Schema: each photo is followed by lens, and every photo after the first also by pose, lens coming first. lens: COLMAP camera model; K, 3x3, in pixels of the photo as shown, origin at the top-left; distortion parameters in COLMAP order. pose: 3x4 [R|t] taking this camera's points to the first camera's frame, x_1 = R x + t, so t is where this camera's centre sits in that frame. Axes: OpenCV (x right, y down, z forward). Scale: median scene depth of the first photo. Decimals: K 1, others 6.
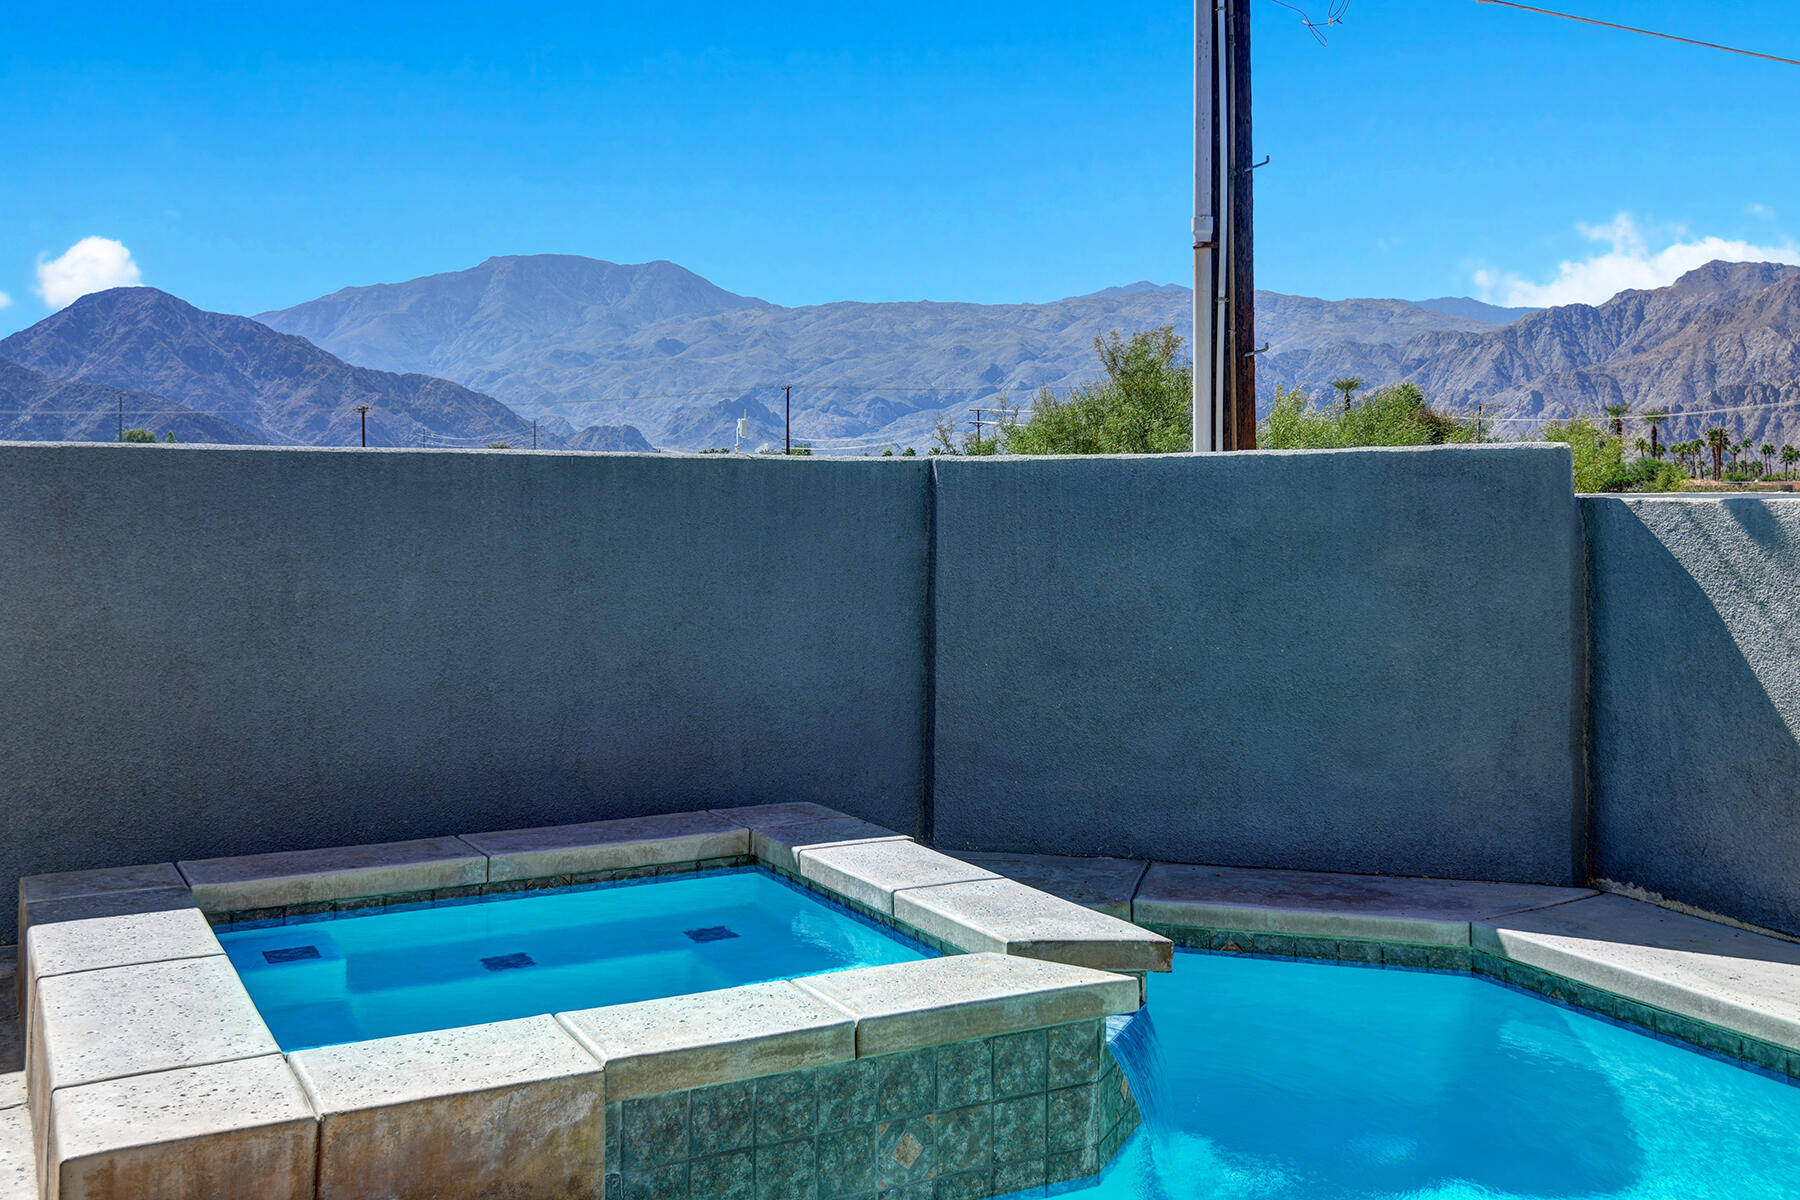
lens RADIAL K [[1769.0, 0, 902.9], [0, 1769.0, 414.8], [0, 0, 1]] dist [0.034324, -0.014010]
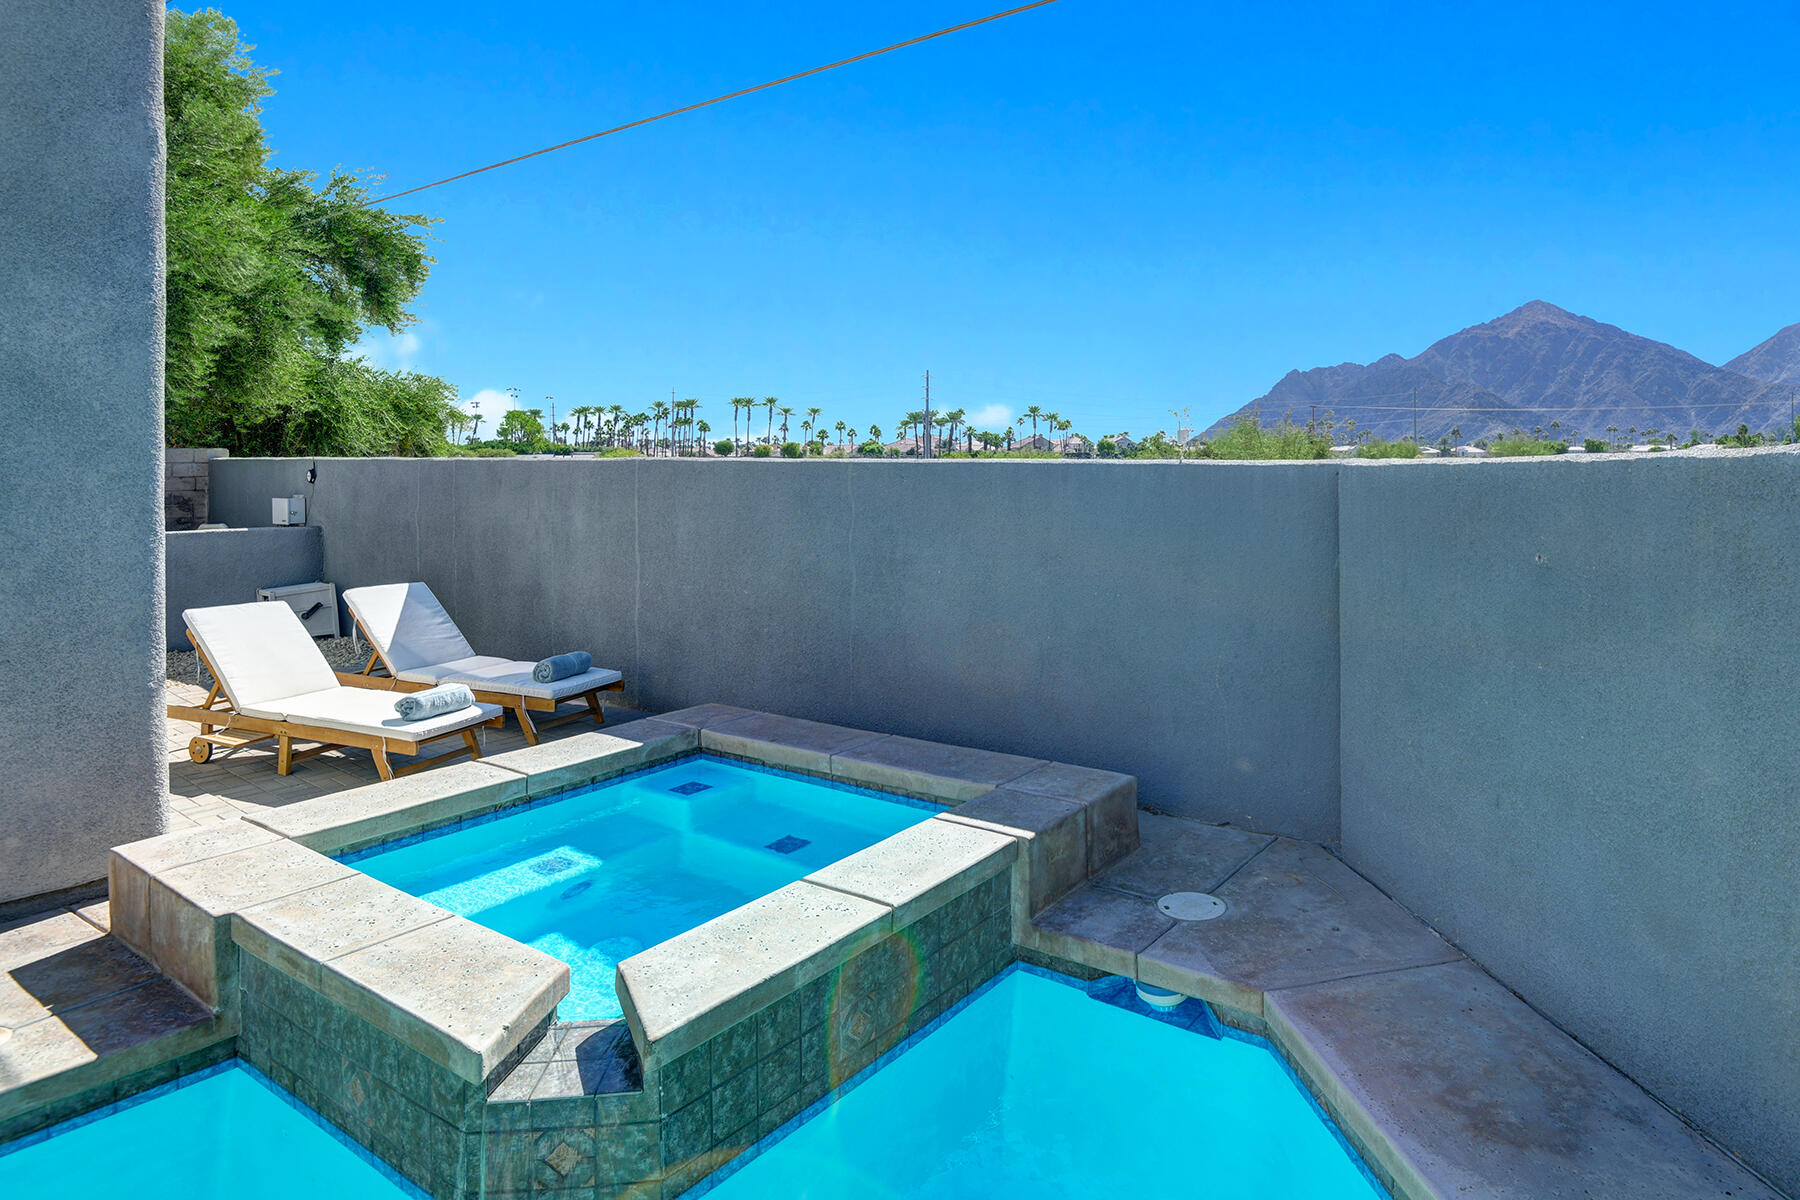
lens RADIAL K [[1043.5, 0, 1080.0], [0, 1043.5, 433.7], [0, 0, 1]] dist [0.026163, -0.031946]
pose [[0.505873, -0.023022, -0.862301, 0.793918], [0.043454, 0.999055, -0.001180, 0.005264], [0.861513, -0.036874, 0.506395, 1.026750]]
